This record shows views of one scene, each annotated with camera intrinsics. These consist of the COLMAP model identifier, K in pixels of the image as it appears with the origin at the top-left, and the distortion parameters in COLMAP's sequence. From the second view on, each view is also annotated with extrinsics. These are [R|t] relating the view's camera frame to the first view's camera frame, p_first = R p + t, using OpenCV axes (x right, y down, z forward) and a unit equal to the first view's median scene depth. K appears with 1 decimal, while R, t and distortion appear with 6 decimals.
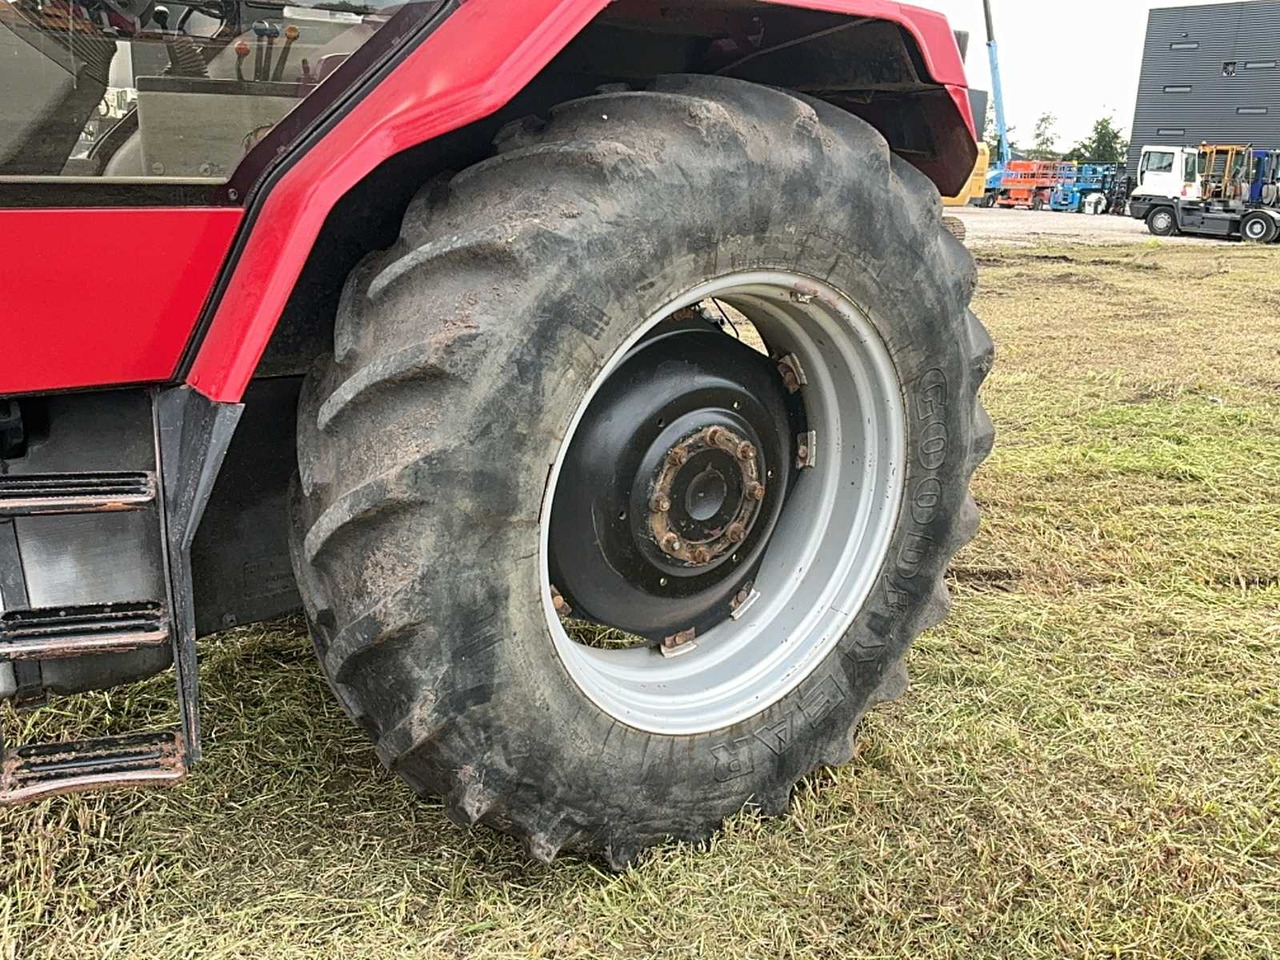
lens RADIAL K [[1059.6, 0, 631.6], [0, 1059.6, 477.9], [0, 0, 1]] dist [0.109187, -0.213721]
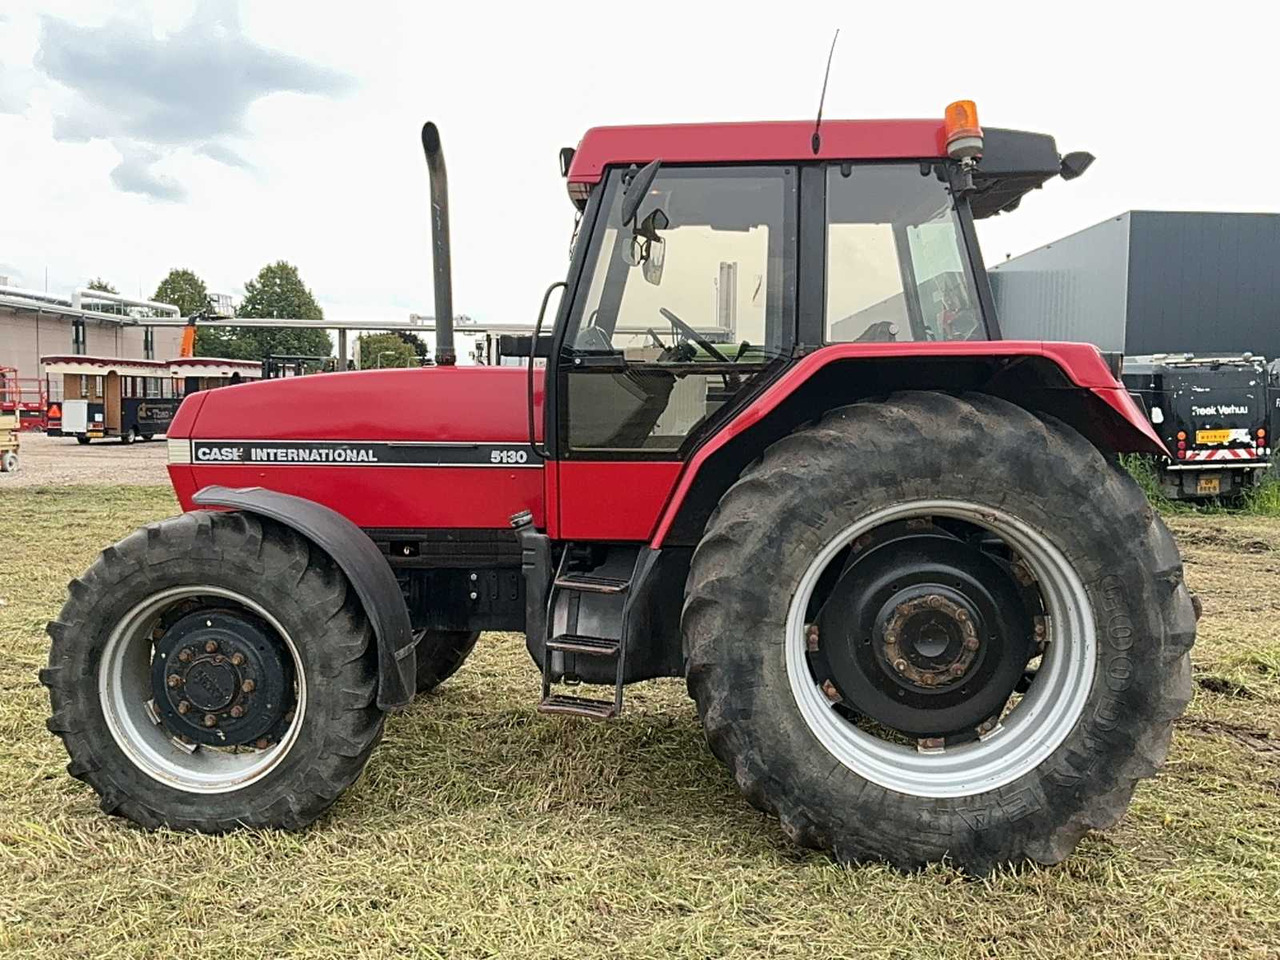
lens RADIAL K [[1059.6, 0, 627.5], [0, 1059.6, 479.8], [0, 0, 1]] dist [0.109187, -0.213721]
pose [[0.761573, 0.018653, -0.647811, 0.783107], [-0.164655, 0.972355, -0.165571, 0.127292], [0.626814, 0.232760, 0.743591, -0.533090]]
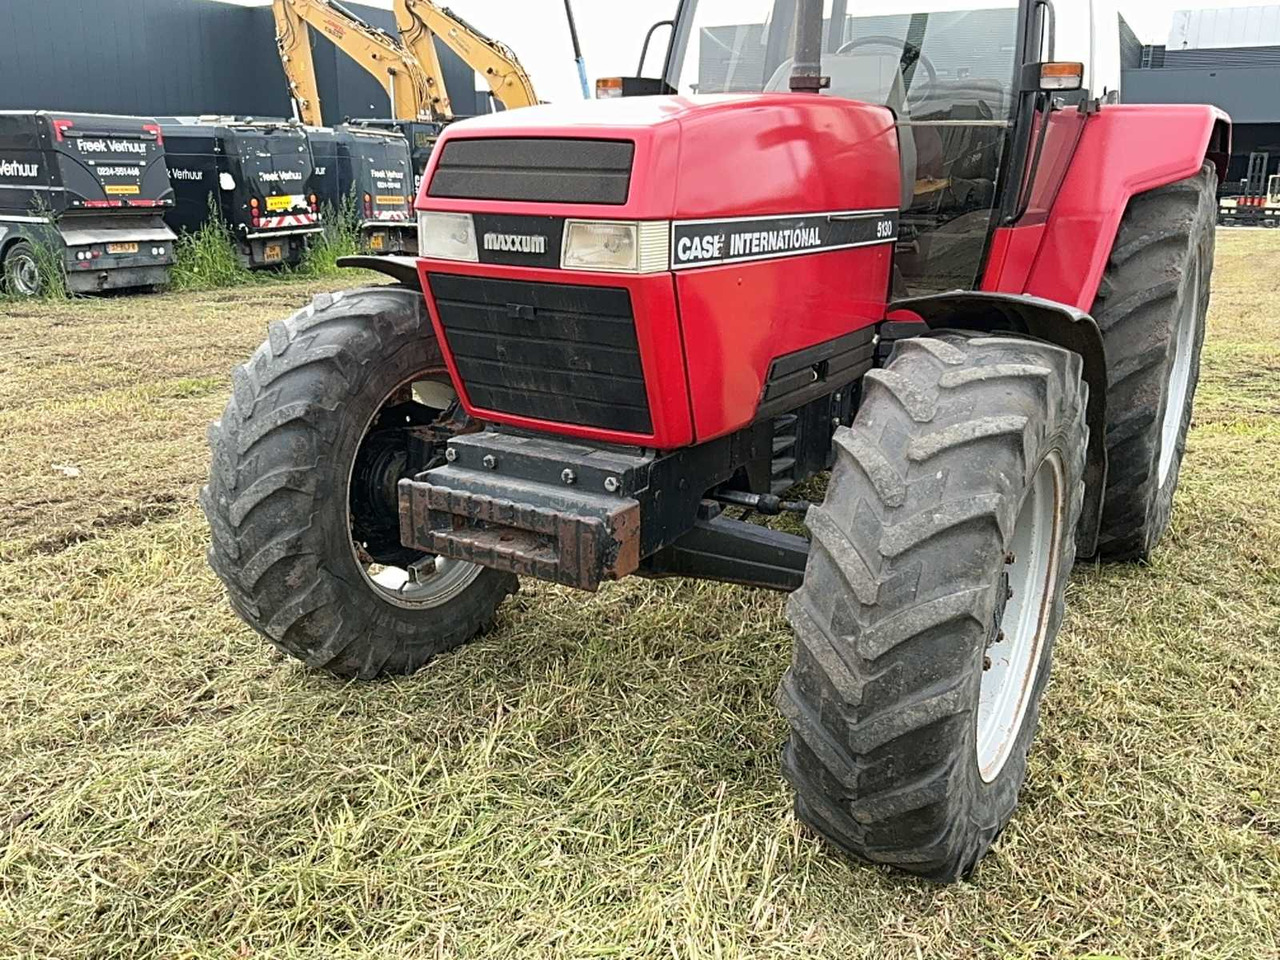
lens RADIAL K [[1059.6, 0, 640.5], [0, 1059.6, 479.1], [0, 0, 1]] dist [0.109187, -0.213721]
pose [[0.921804, -0.127465, 0.366102, -1.561387], [0.129968, 0.991356, 0.017914, 0.071076], [-0.365221, 0.031069, 0.930402, -0.467453]]
